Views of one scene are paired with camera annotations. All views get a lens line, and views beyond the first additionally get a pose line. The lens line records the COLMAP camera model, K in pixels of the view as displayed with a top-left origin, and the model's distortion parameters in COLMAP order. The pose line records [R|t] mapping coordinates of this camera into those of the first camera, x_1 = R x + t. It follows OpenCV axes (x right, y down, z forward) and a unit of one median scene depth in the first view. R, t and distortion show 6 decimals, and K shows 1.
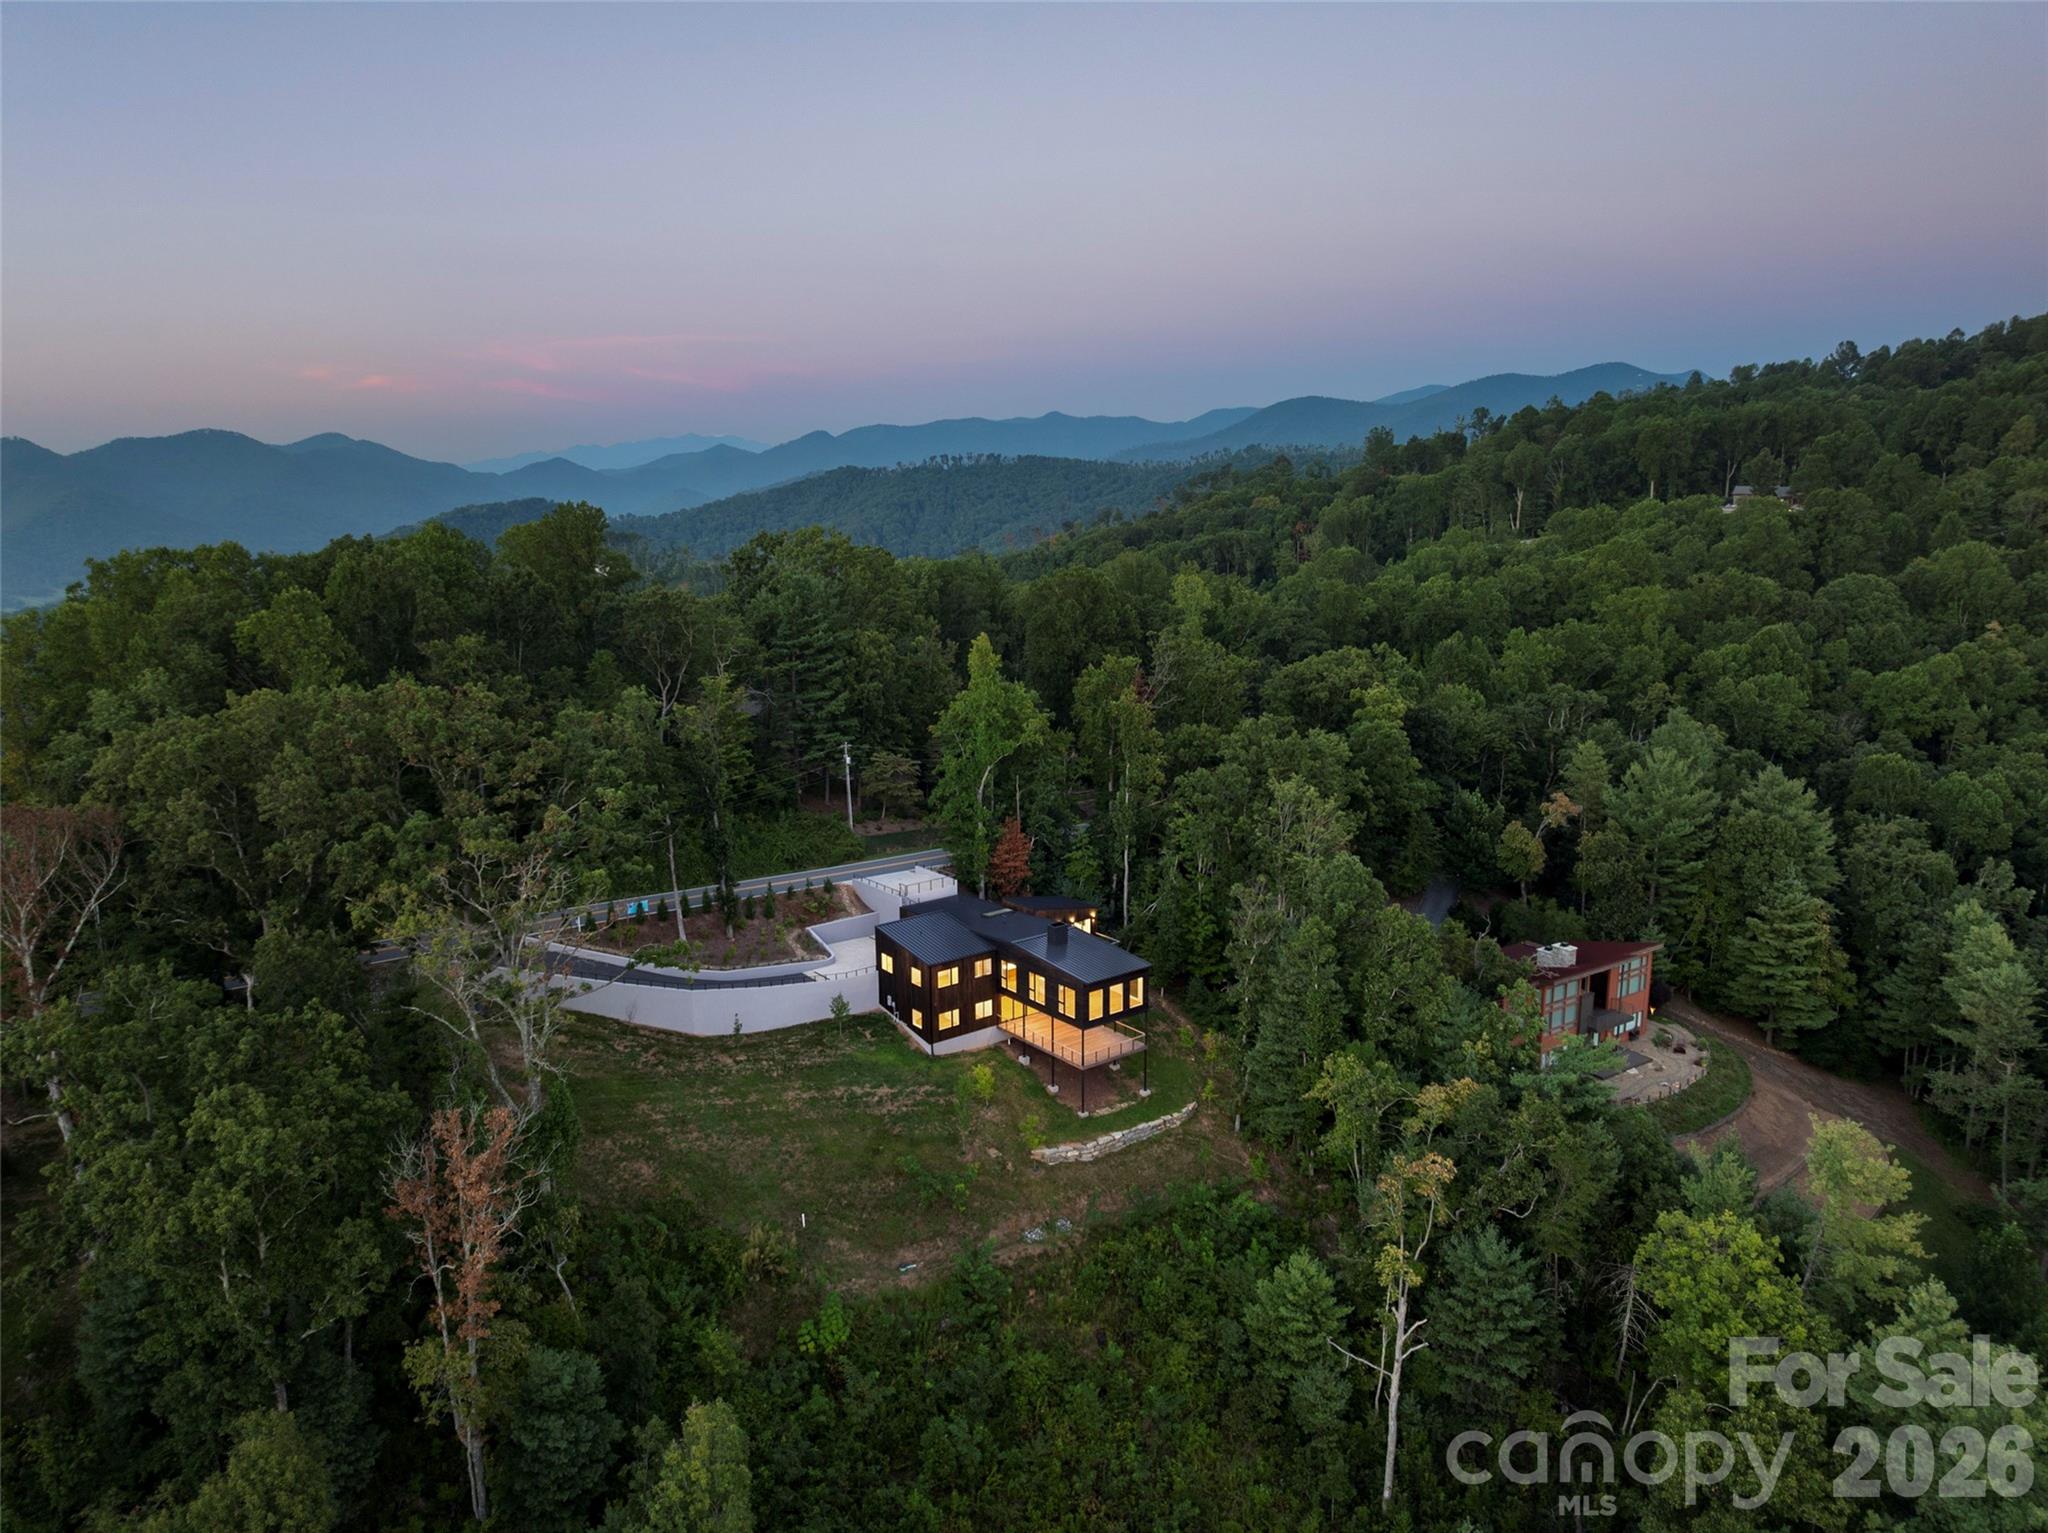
lens RADIAL K [[1451.5, 0, 1024.0], [0, 1451.5, 766.5], [0, 0, 1]] dist [-0.051323, 0.028437]
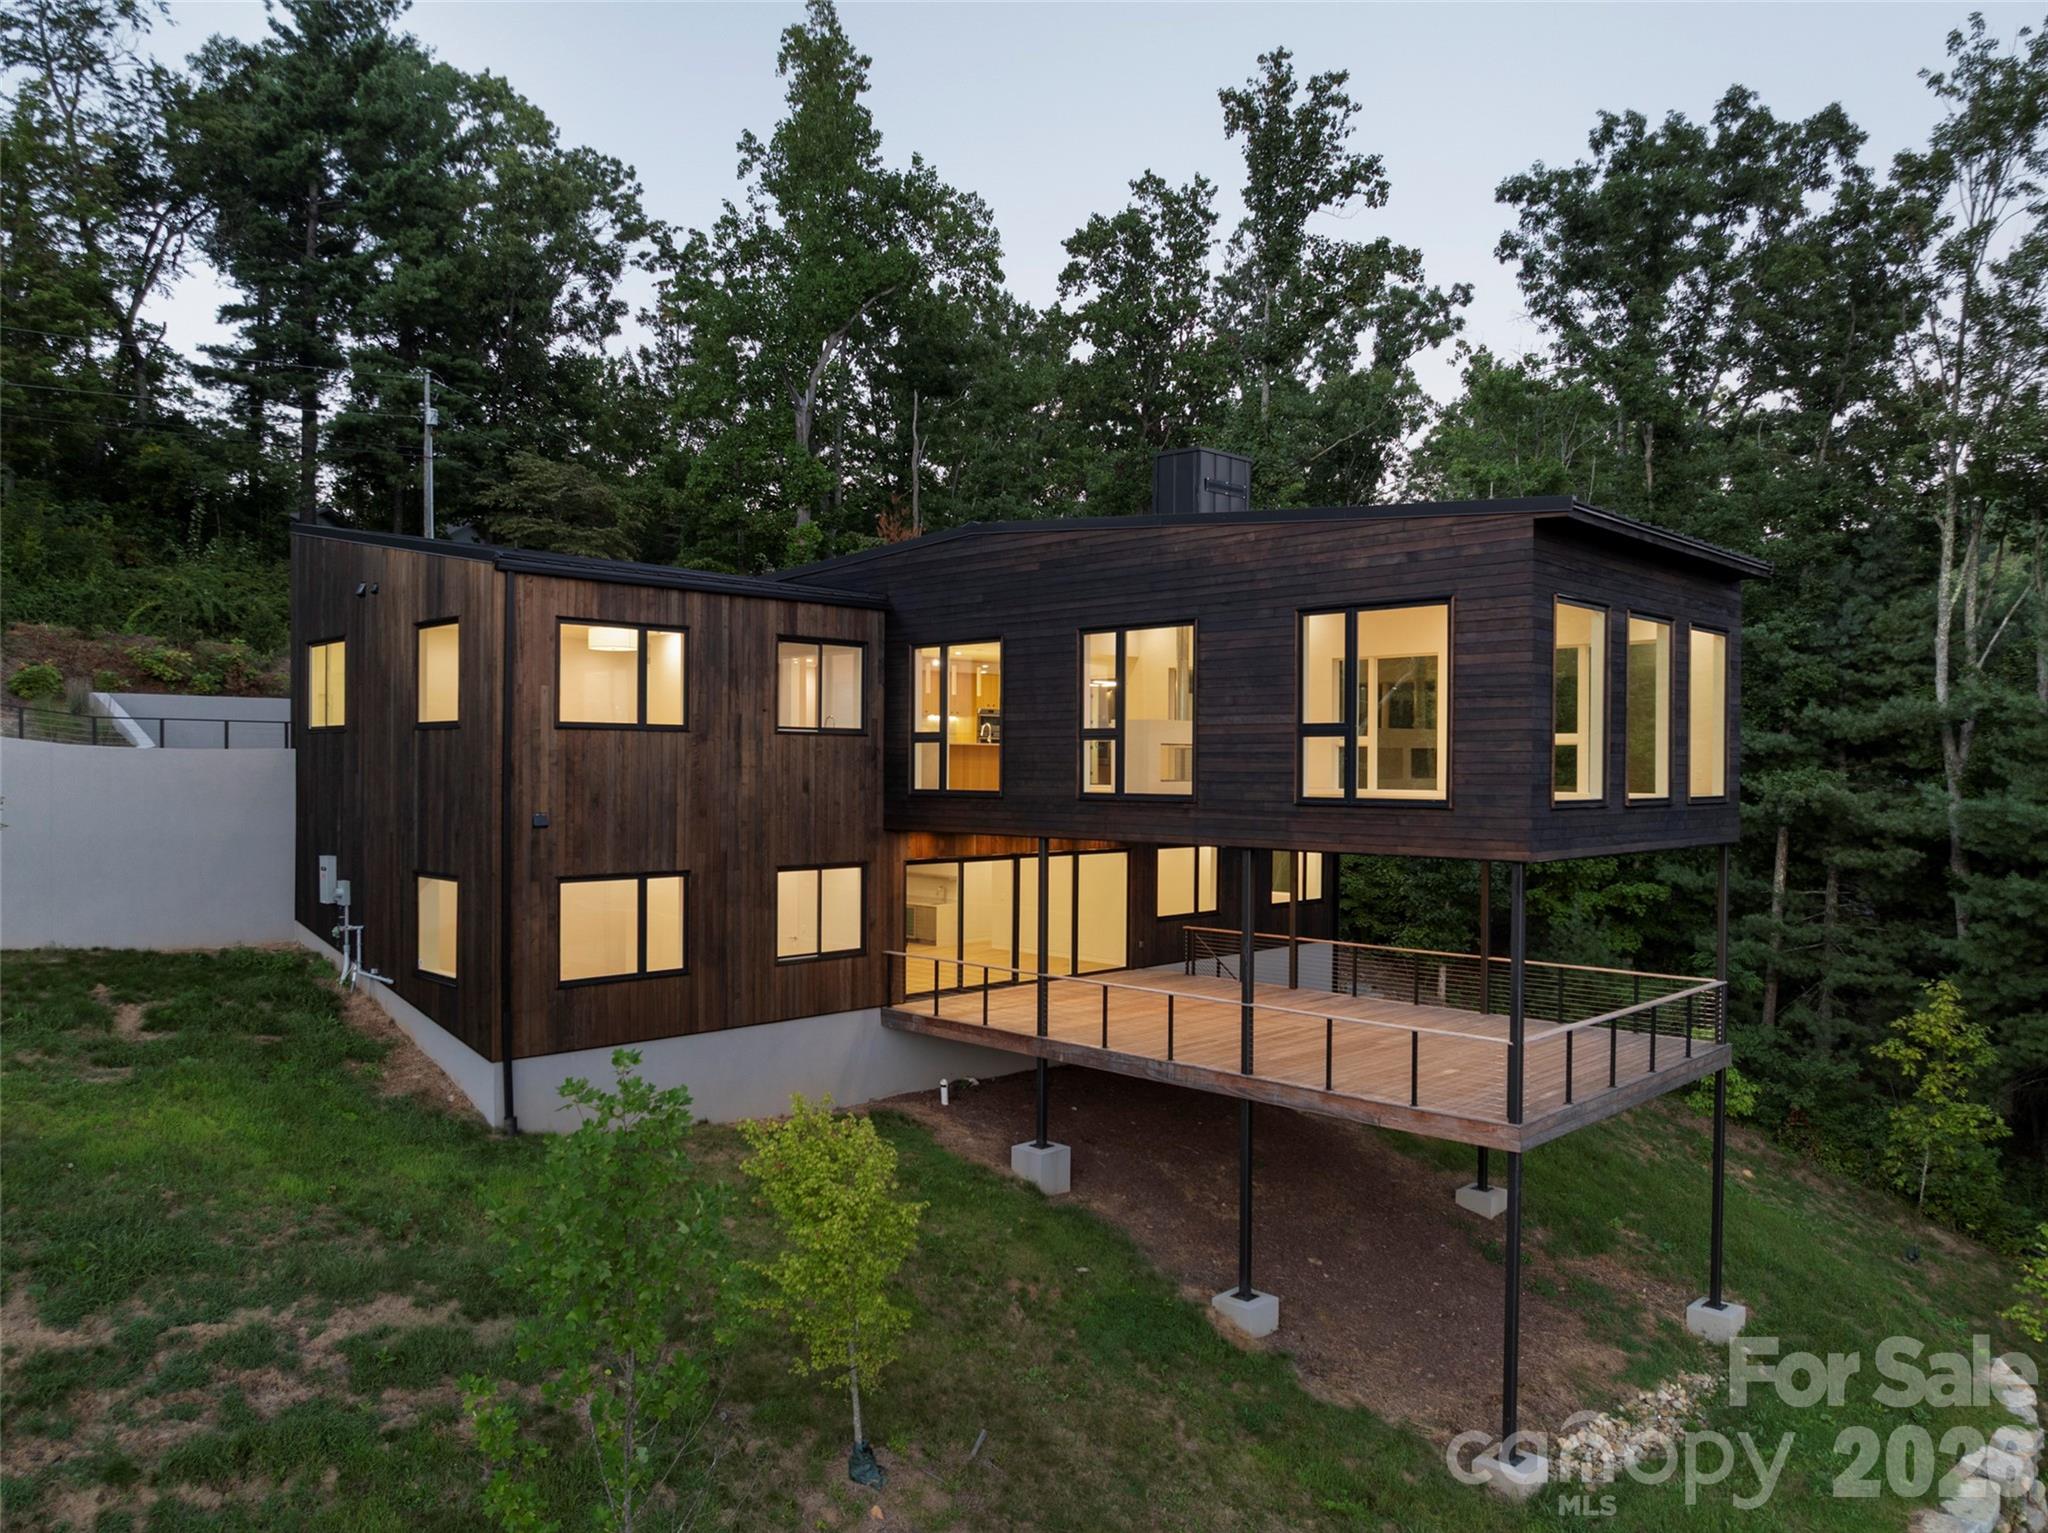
lens RADIAL K [[1451.5, 0, 1024.0], [0, 1451.5, 766.5], [0, 0, 1]] dist [-0.051323, 0.028437]
pose [[0.991149, 0.015700, 0.131820, -0.026858], [0.010877, 0.980039, -0.198505, 0.190897], [-0.132305, 0.198182, 0.971195, 0.819657]]
